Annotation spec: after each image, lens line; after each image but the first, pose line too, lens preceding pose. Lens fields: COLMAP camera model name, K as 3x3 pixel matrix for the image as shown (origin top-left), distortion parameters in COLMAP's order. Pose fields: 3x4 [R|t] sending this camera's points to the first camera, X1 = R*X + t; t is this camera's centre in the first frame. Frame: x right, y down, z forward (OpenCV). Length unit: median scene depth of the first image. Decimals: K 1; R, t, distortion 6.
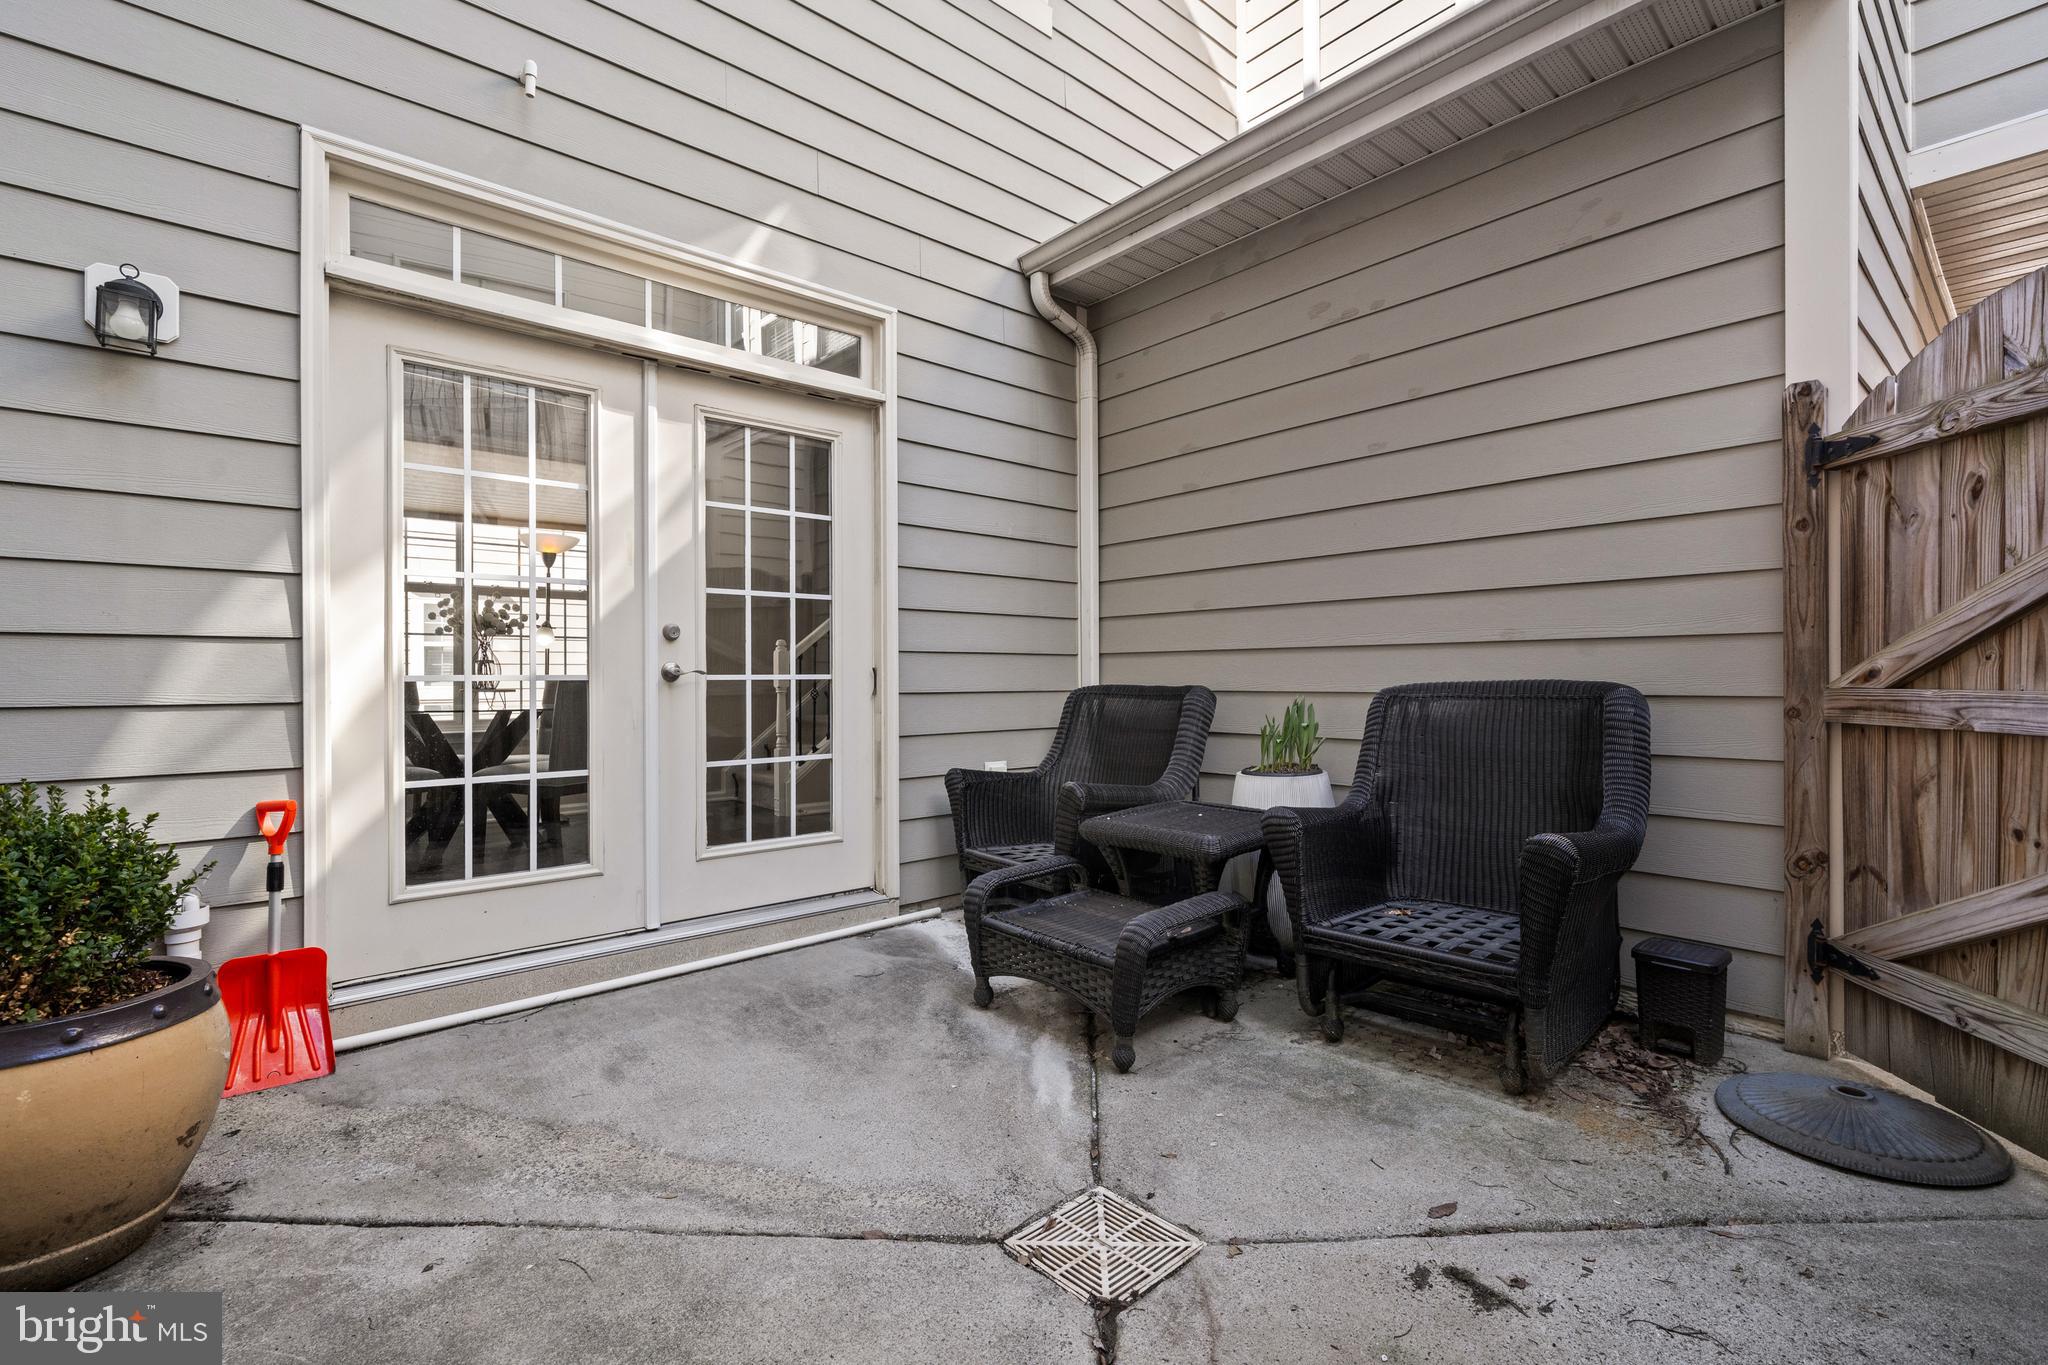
lens RADIAL K [[902.5, 0, 1024.0], [0, 902.5, 682.5], [0, 0, 1]] dist [-0.000882, -0.000139]
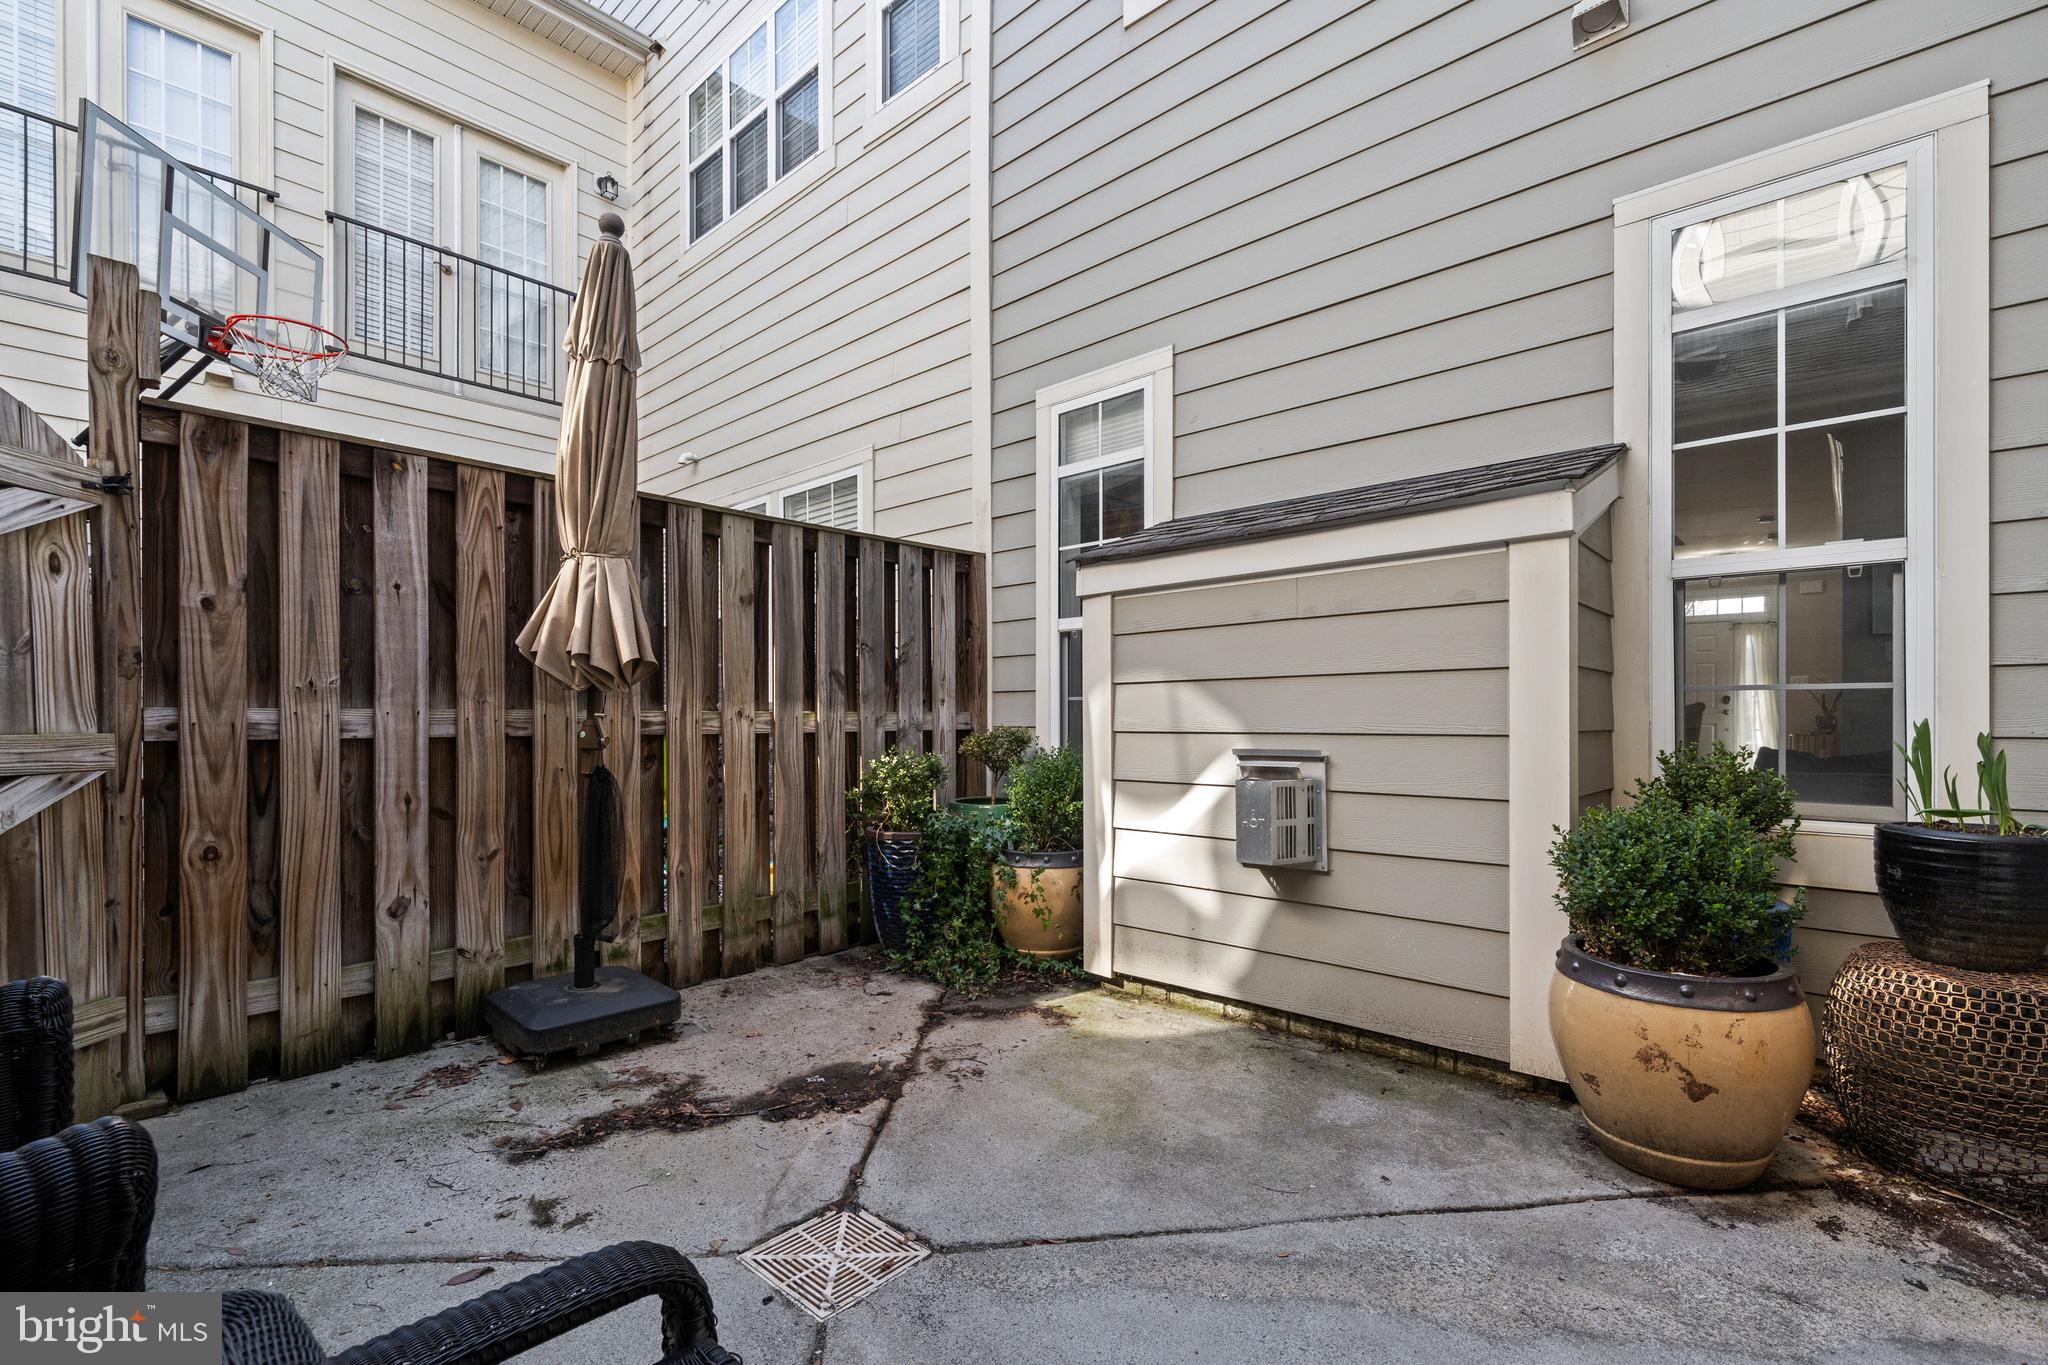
lens RADIAL K [[902.5, 0, 1024.0], [0, 902.5, 682.5], [0, 0, 1]] dist [-0.000882, -0.000139]
pose [[-0.993029, 0.000665, -0.117869, -0.006009], [0.004810, 0.999380, -0.034883, -0.006202], [0.117773, -0.035207, -0.992416, 2.080214]]
